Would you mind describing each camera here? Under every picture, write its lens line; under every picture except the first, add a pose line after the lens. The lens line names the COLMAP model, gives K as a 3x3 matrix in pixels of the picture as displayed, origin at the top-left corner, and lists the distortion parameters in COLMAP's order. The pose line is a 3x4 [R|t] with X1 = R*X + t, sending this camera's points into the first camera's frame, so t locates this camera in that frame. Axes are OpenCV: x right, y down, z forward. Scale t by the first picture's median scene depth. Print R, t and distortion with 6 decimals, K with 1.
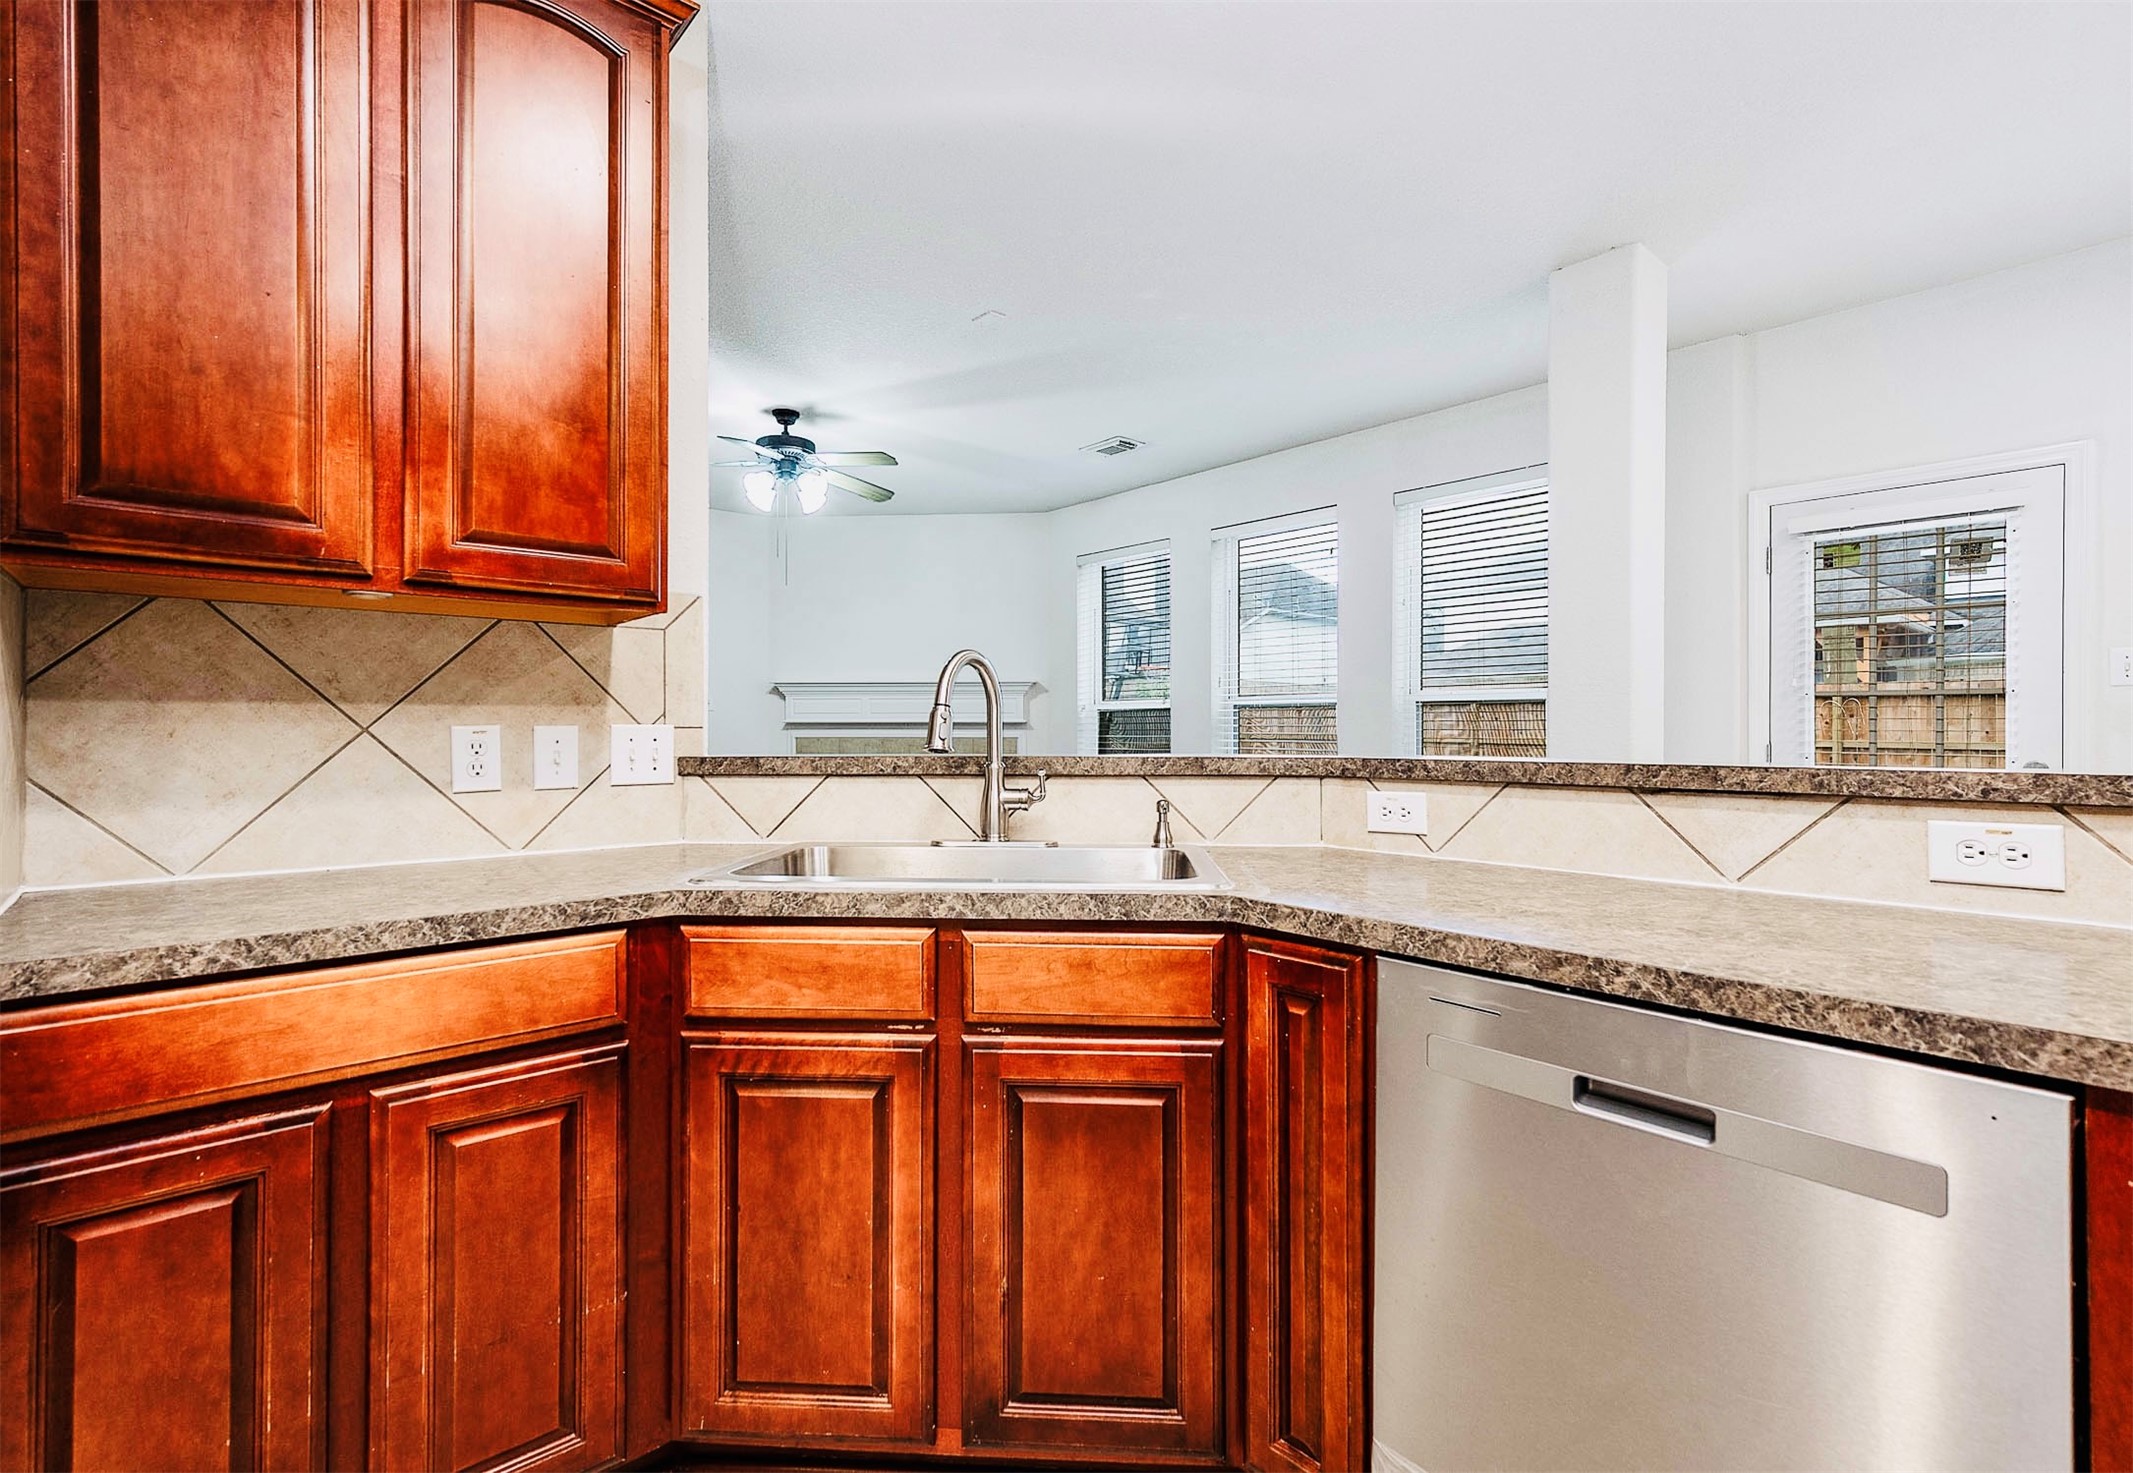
lens RADIAL K [[992.2, 0, 1063.6], [0, 992.2, 733.8], [0, 0, 1]] dist [0.013739, 0.000248]
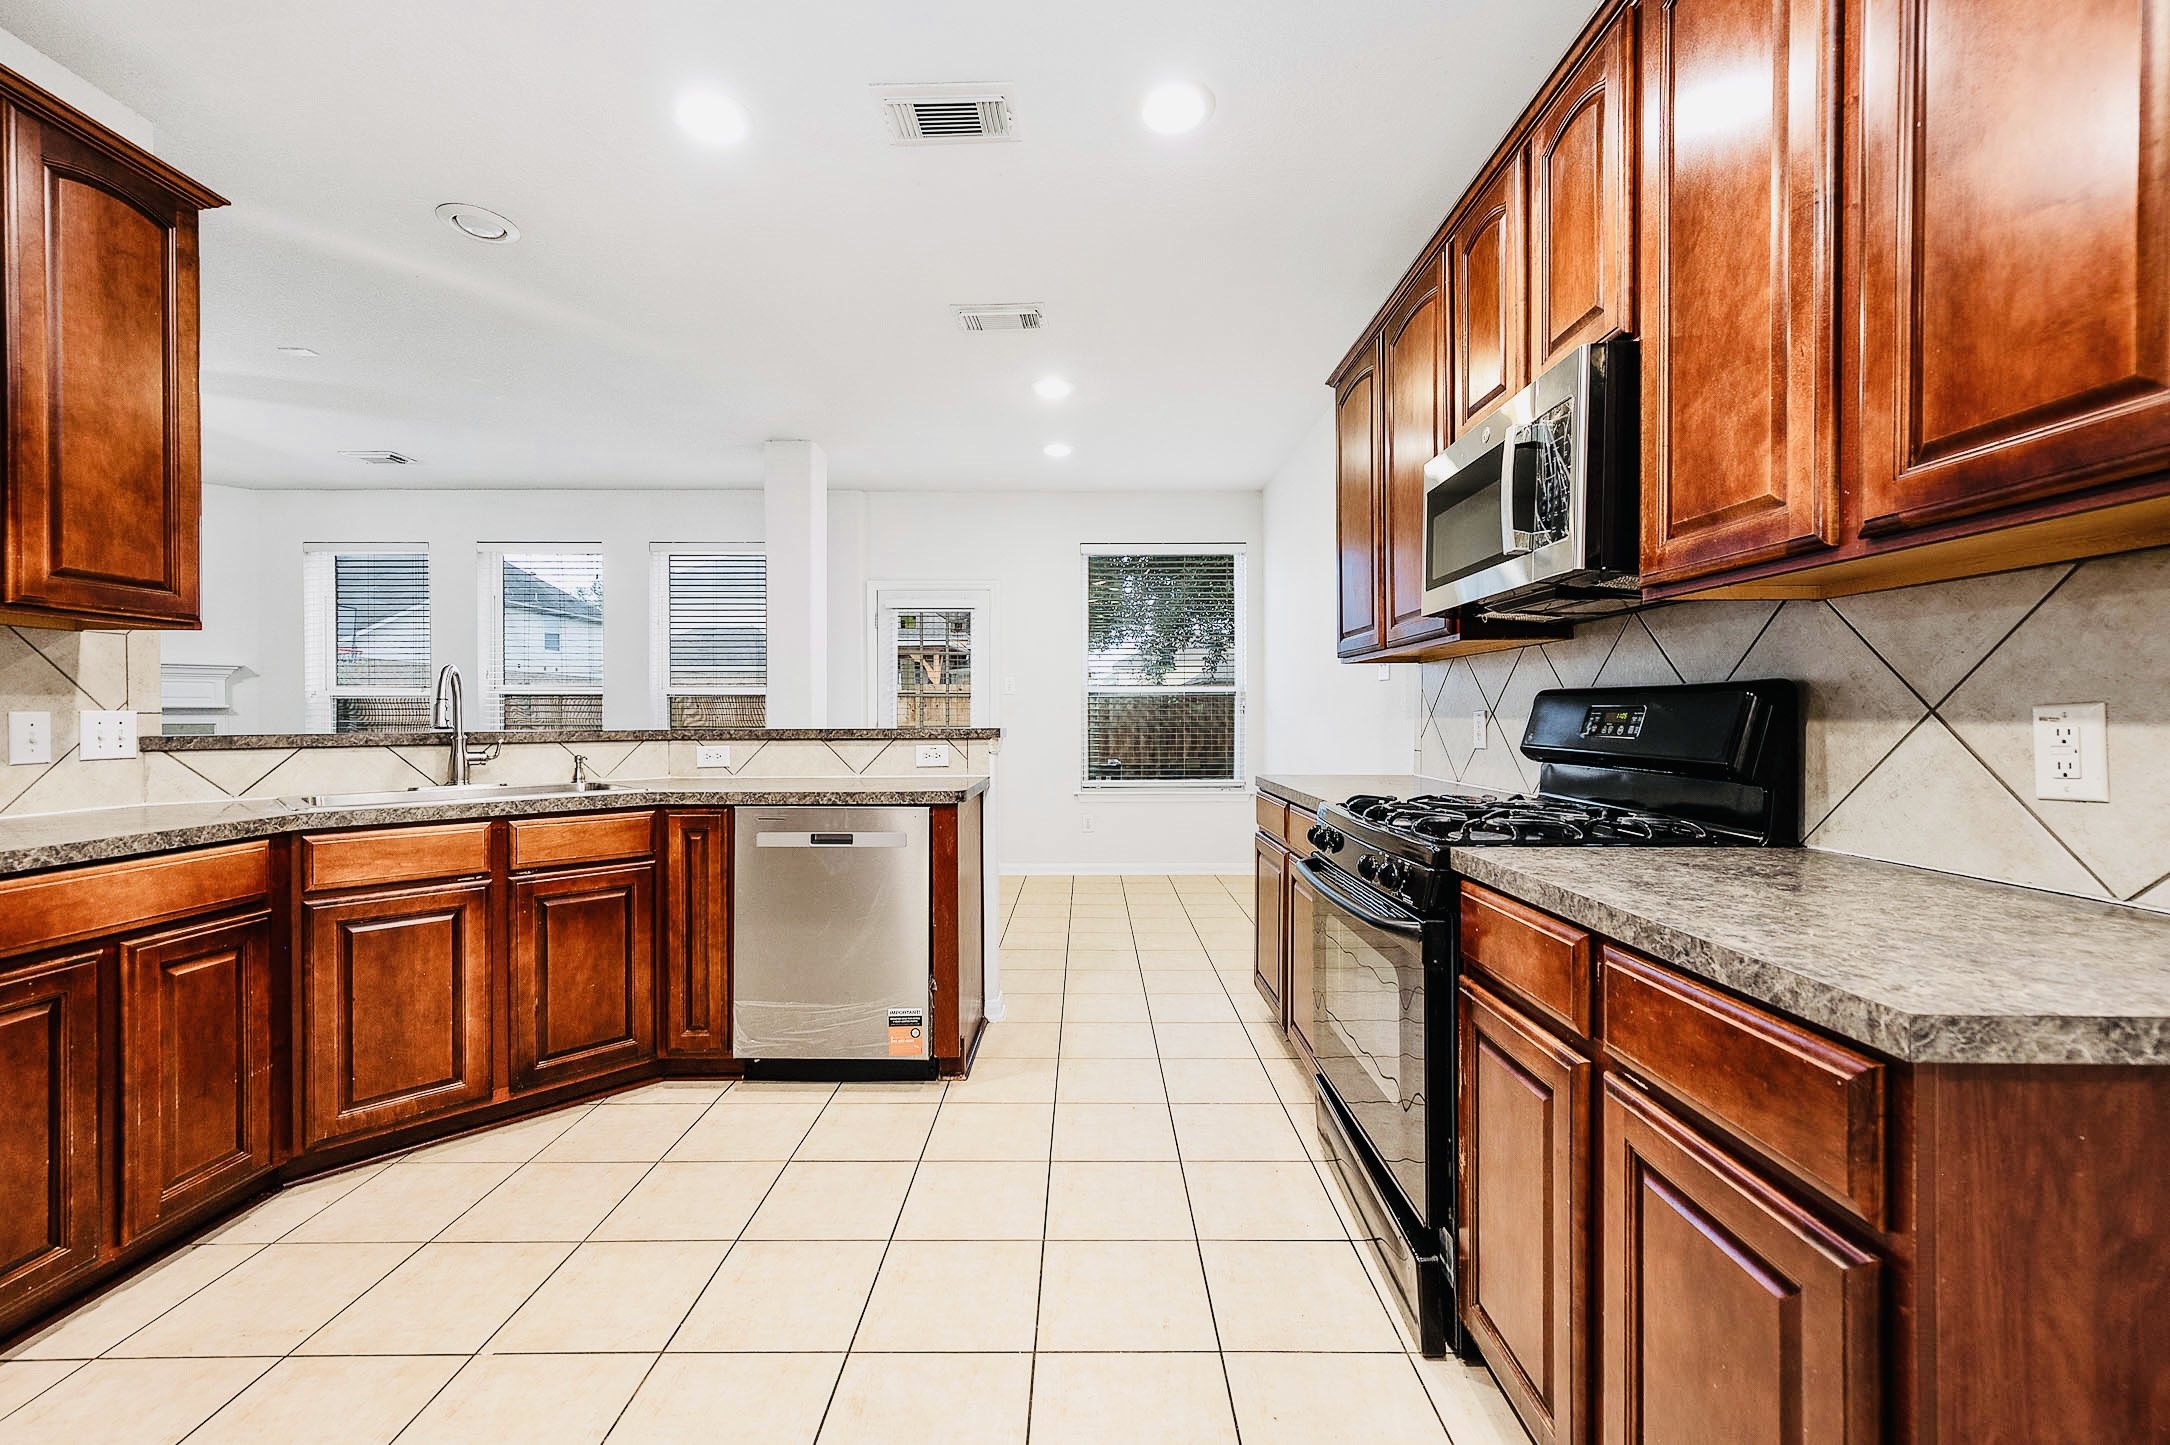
lens RADIAL K [[964.8, 0, 1082.5], [0, 964.8, 717.4], [0, 0, 1]] dist [0.002581, 0.000449]
pose [[0.686145, -0.003323, 0.727458, -0.689138], [0.004652, 0.999989, 0.000180, 0.006617], [-0.727450, 0.003261, 0.686153, -1.047131]]
